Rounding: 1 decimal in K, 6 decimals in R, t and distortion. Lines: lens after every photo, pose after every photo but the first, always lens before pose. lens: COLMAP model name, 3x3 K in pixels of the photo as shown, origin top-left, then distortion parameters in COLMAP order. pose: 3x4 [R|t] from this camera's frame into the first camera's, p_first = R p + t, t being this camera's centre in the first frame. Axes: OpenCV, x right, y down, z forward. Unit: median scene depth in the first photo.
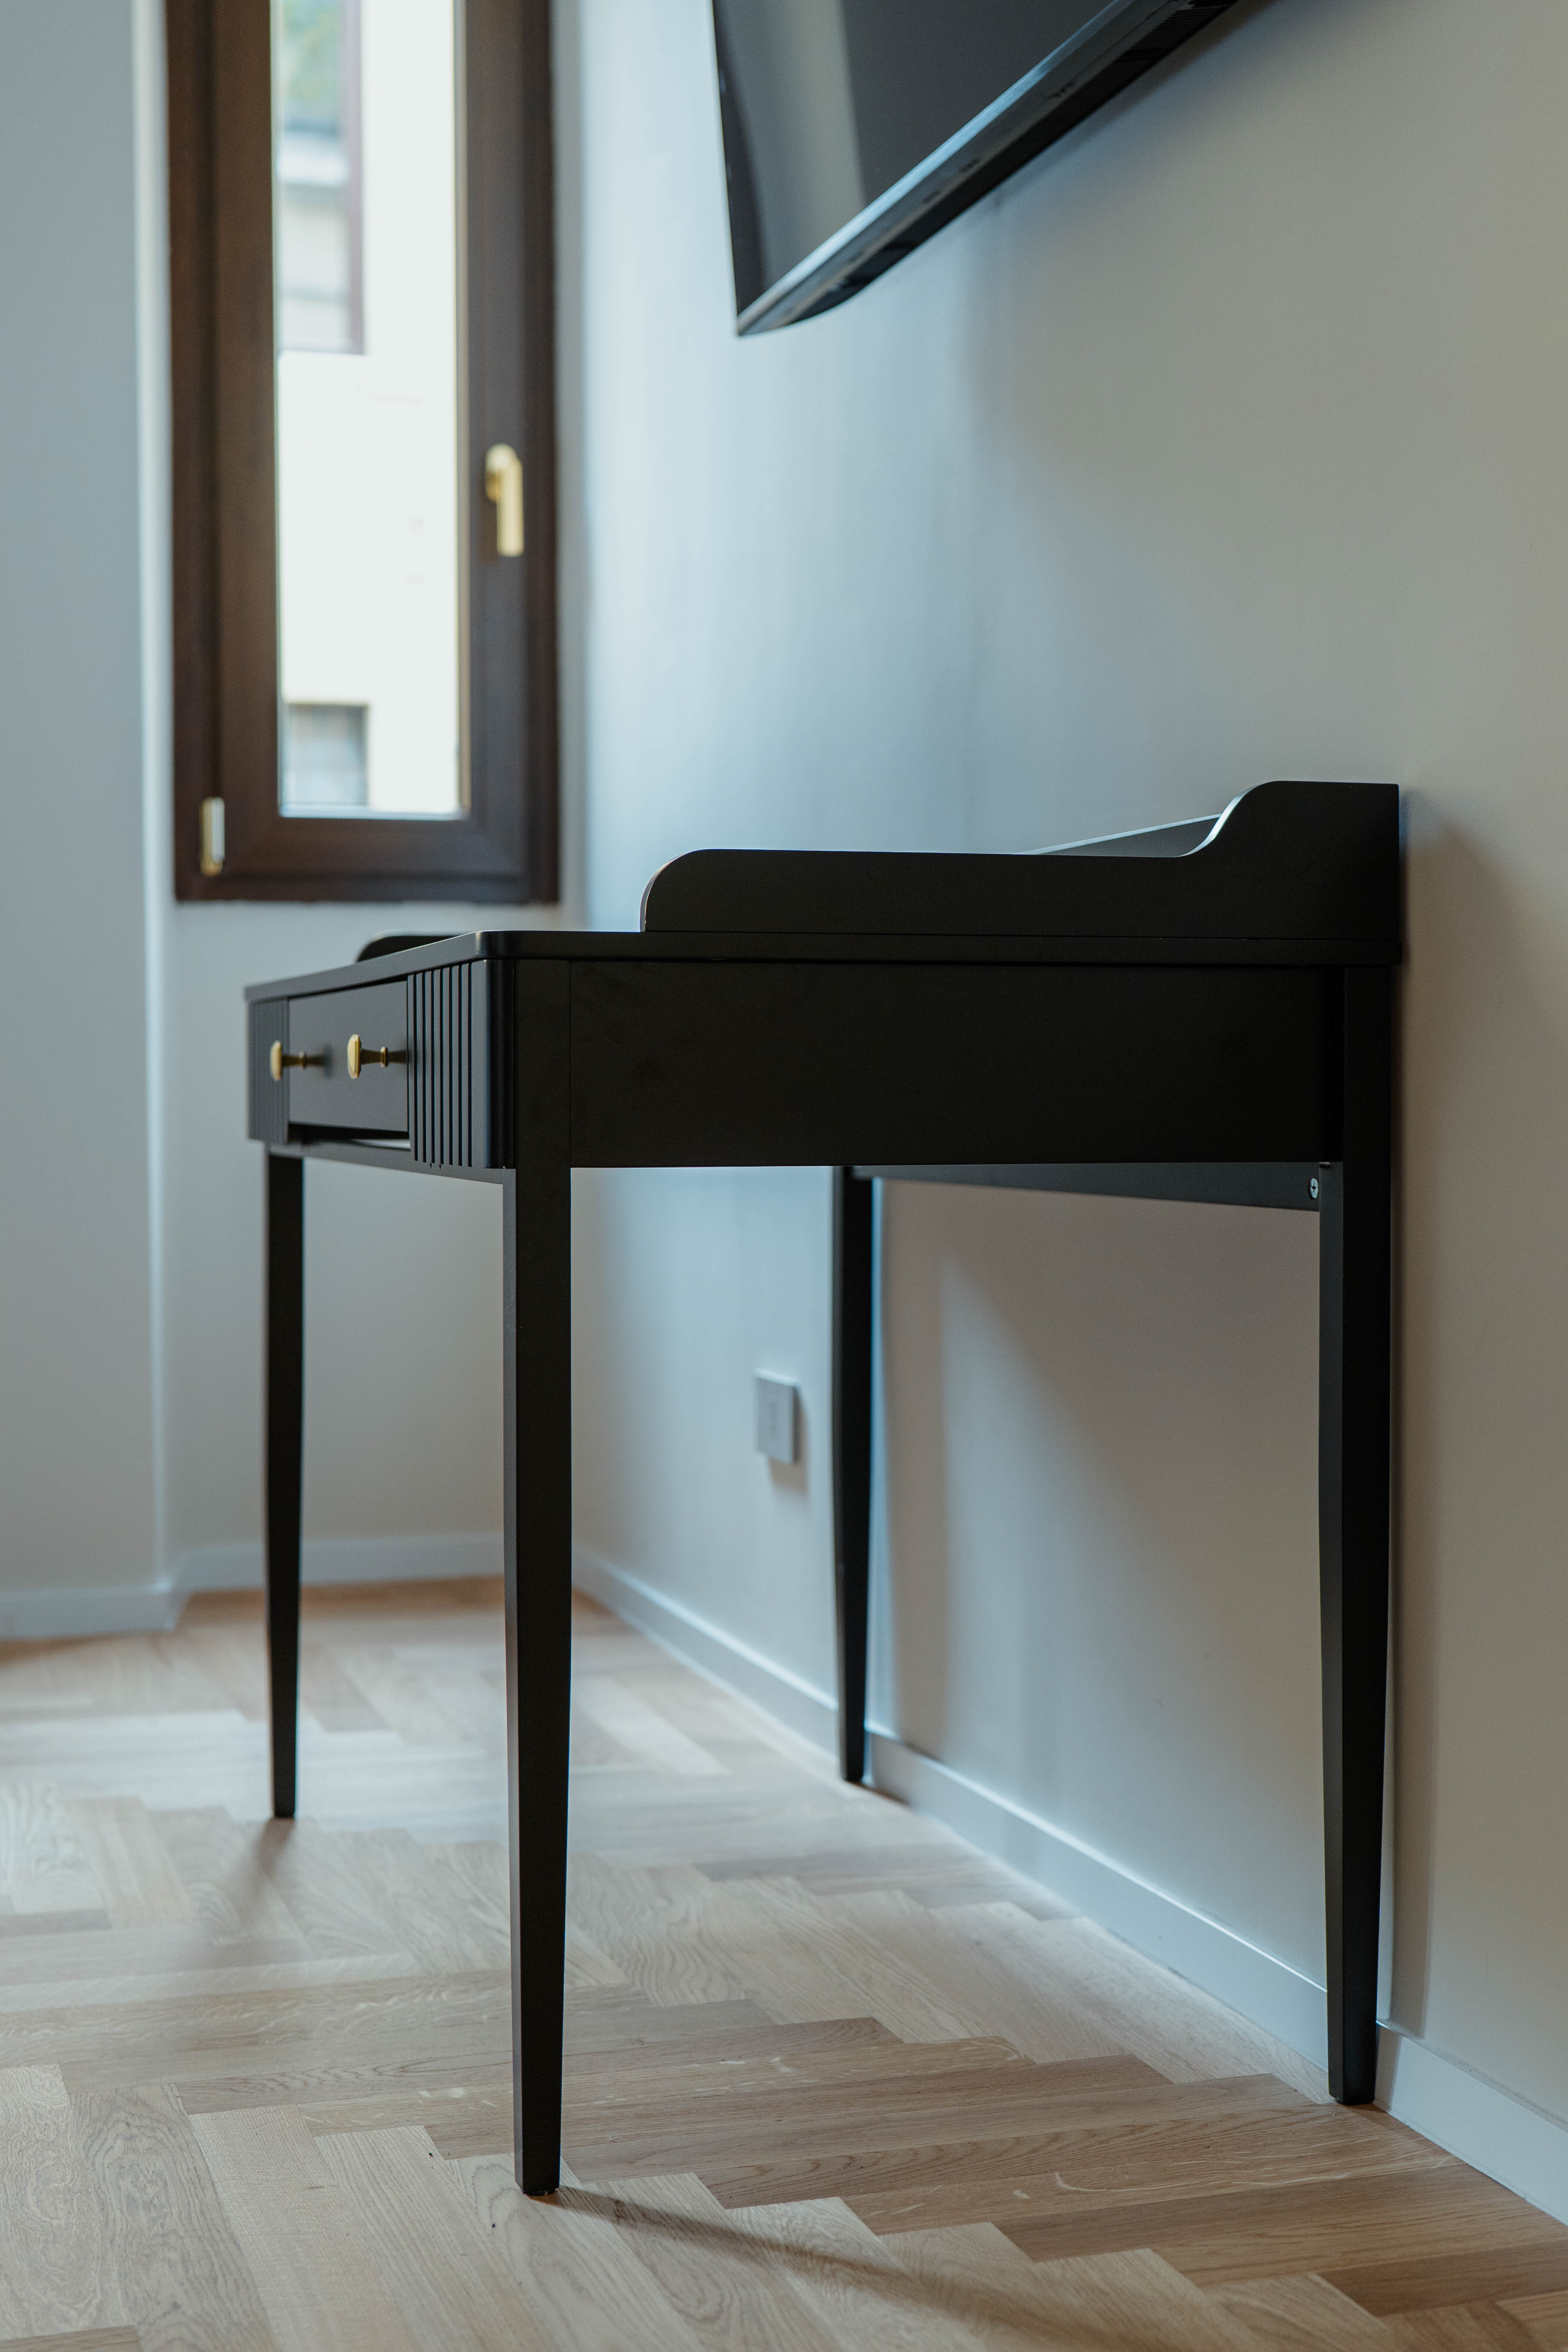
lens RADIAL K [[3234.2, 0, 784.0], [0, 3234.2, 1176.0], [0, 0, 1]] dist [0.004951, -0.043754]
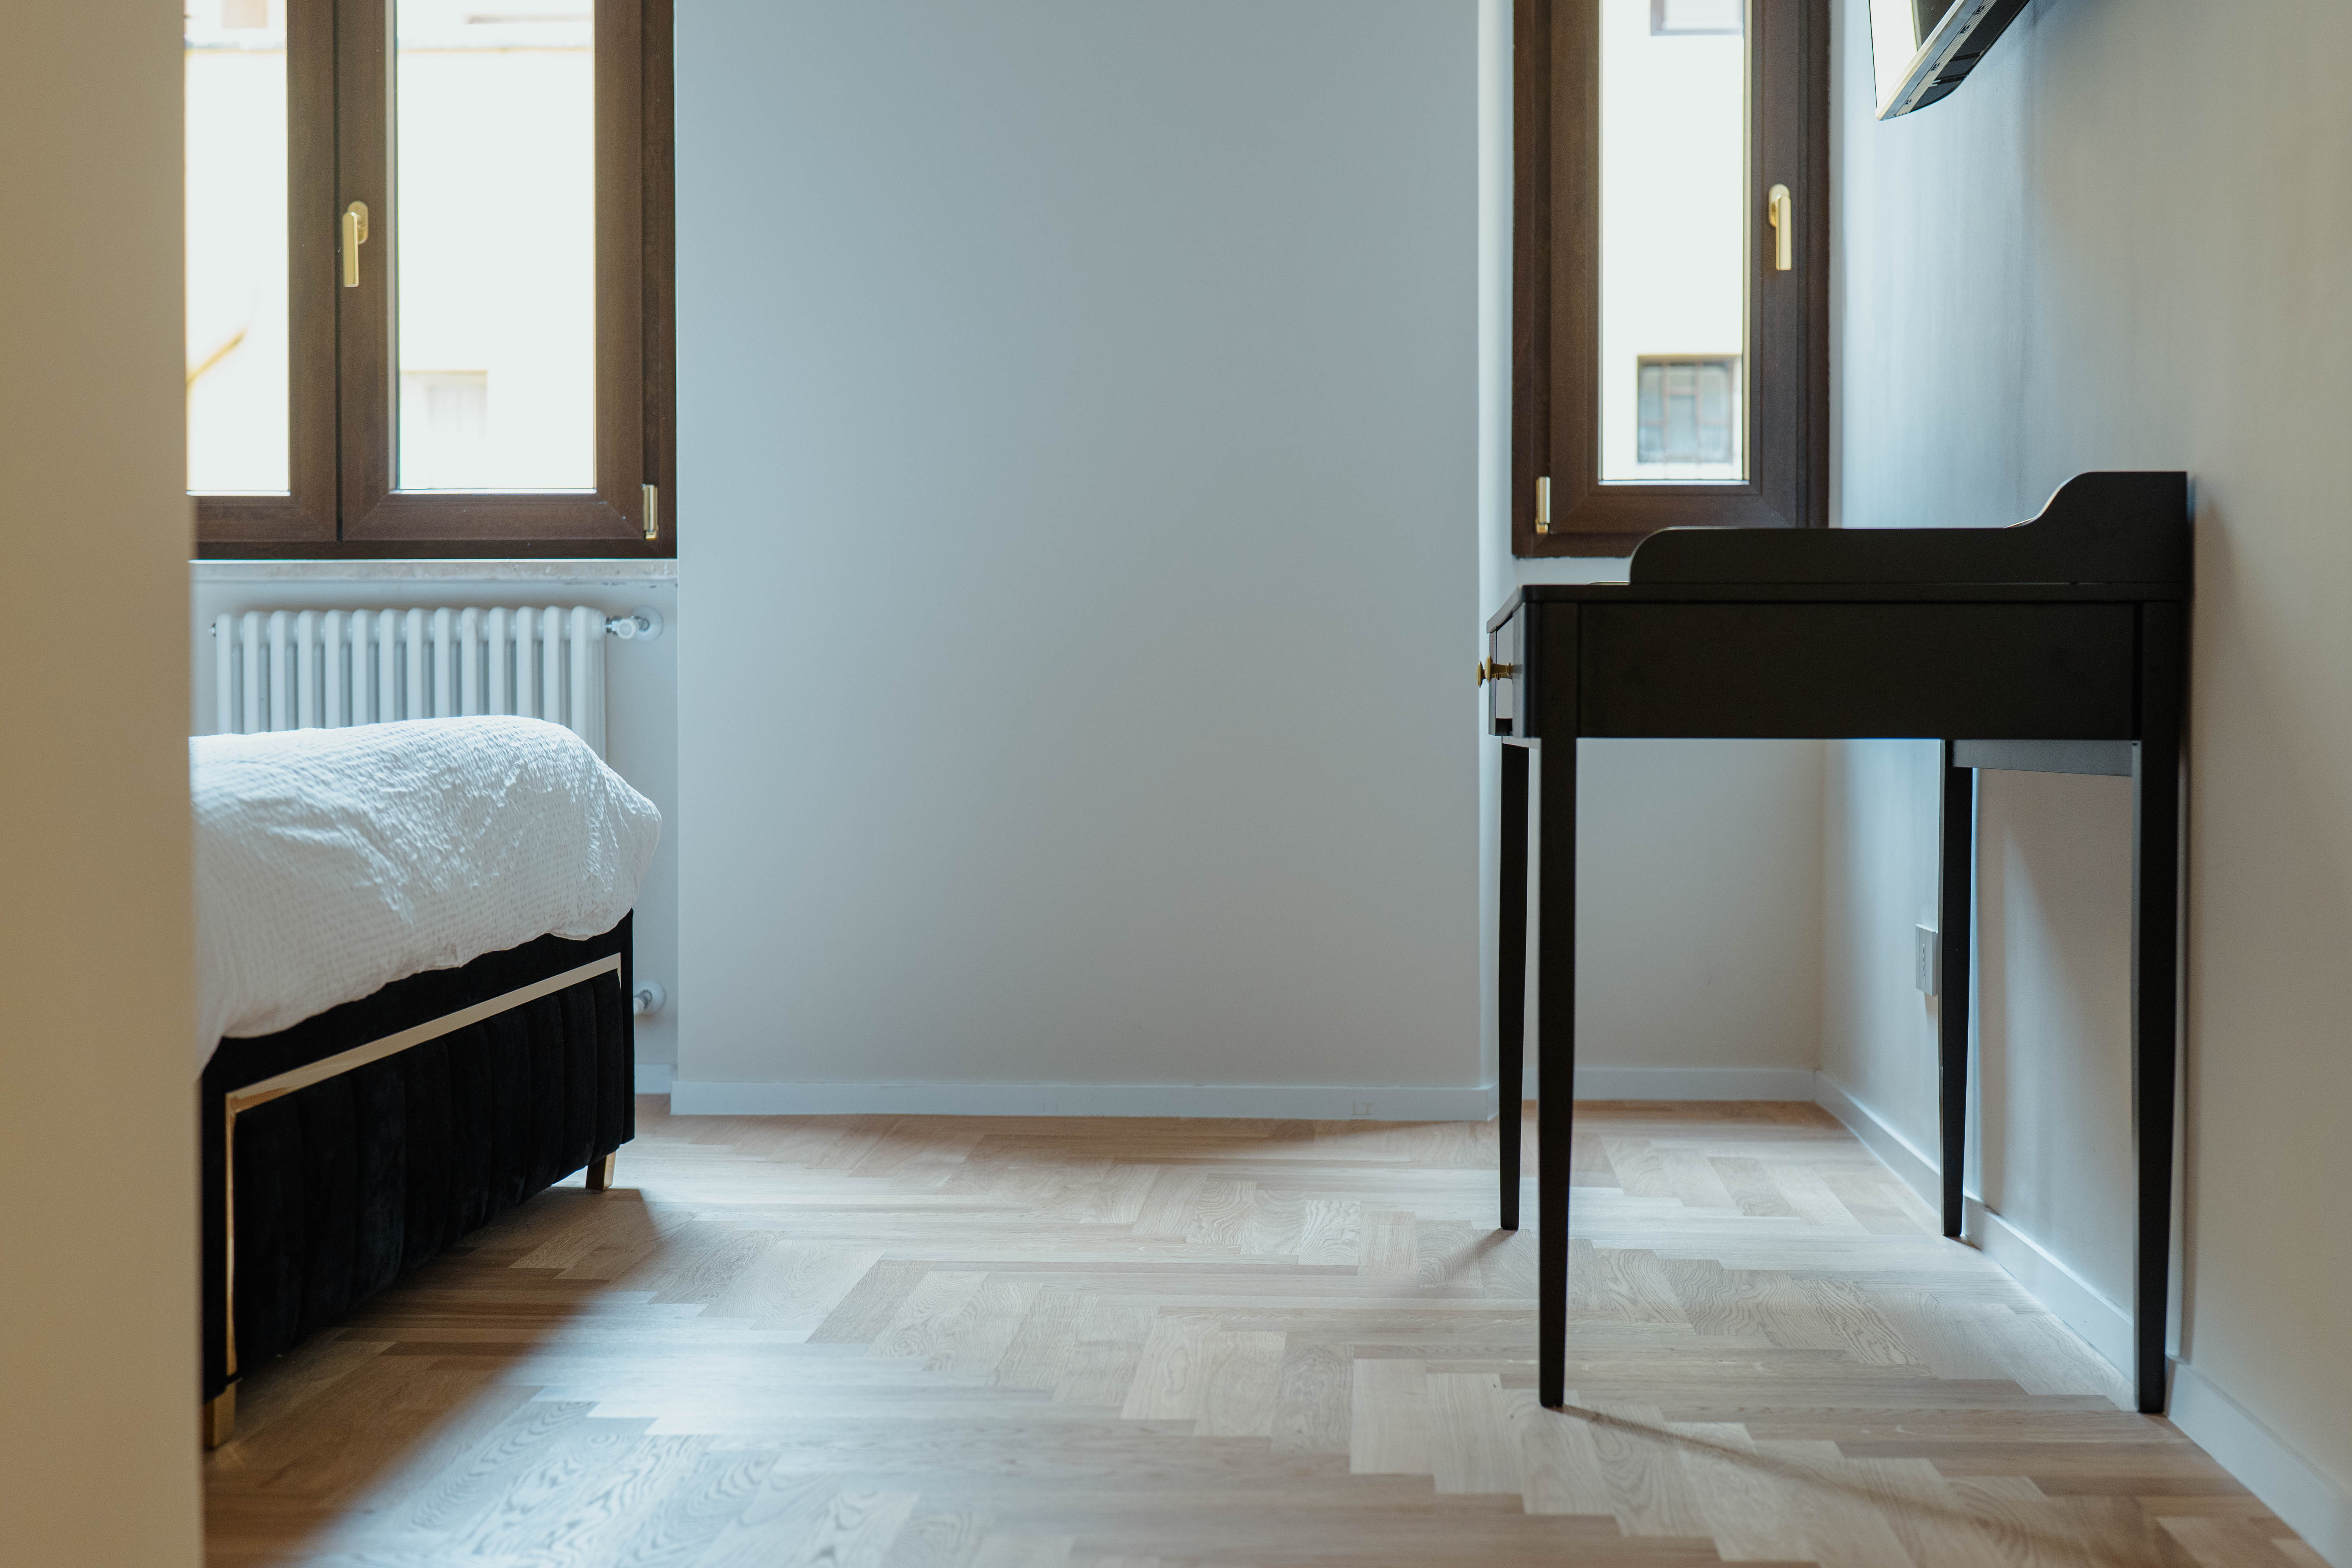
lens RADIAL K [[3234.2, 0, 1176.0], [0, 3234.2, 784.0], [0, 0, 1]] dist [0.004951, -0.043754]
pose [[0.934095, 0.009992, -0.356885, 0.227241], [-0.013285, 0.999889, -0.006777, 0.024029], [0.356778, 0.011071, 0.934124, -0.375469]]
